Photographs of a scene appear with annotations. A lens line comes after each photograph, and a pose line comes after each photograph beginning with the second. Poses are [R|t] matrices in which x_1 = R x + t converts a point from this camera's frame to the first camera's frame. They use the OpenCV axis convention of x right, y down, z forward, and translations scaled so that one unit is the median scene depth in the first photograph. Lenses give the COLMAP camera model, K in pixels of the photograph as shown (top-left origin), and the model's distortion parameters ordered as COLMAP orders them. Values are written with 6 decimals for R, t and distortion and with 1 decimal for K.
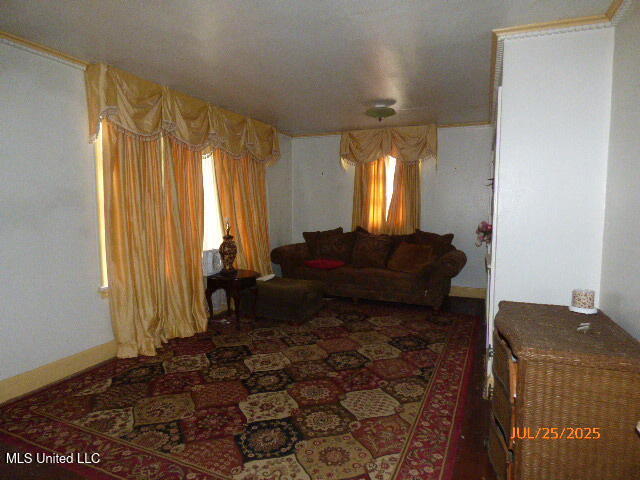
lens RADIAL K [[389.1, 0, 319.9], [0, 389.1, 242.7], [0, 0, 1]] dist [-0.018260, 0.002645]
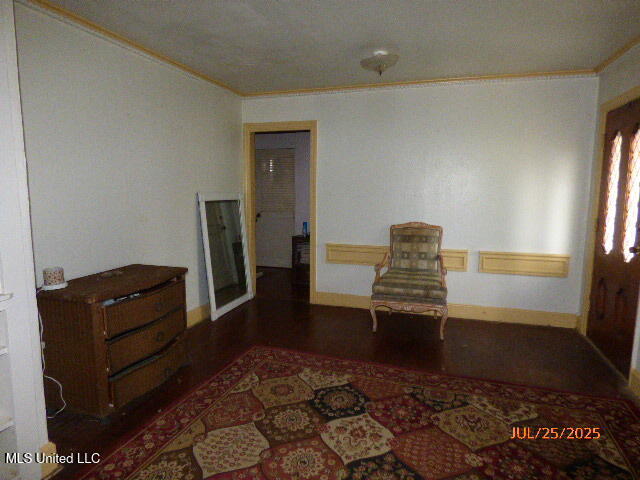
lens RADIAL K [[389.1, 0, 320.5], [0, 389.1, 240.2], [0, 0, 1]] dist [-0.018260, 0.002645]
pose [[-0.996273, 0.006545, -0.086013, 0.015306], [-0.012687, 0.975157, 0.221153, -0.183364], [0.085323, 0.221420, -0.971439, 1.831443]]
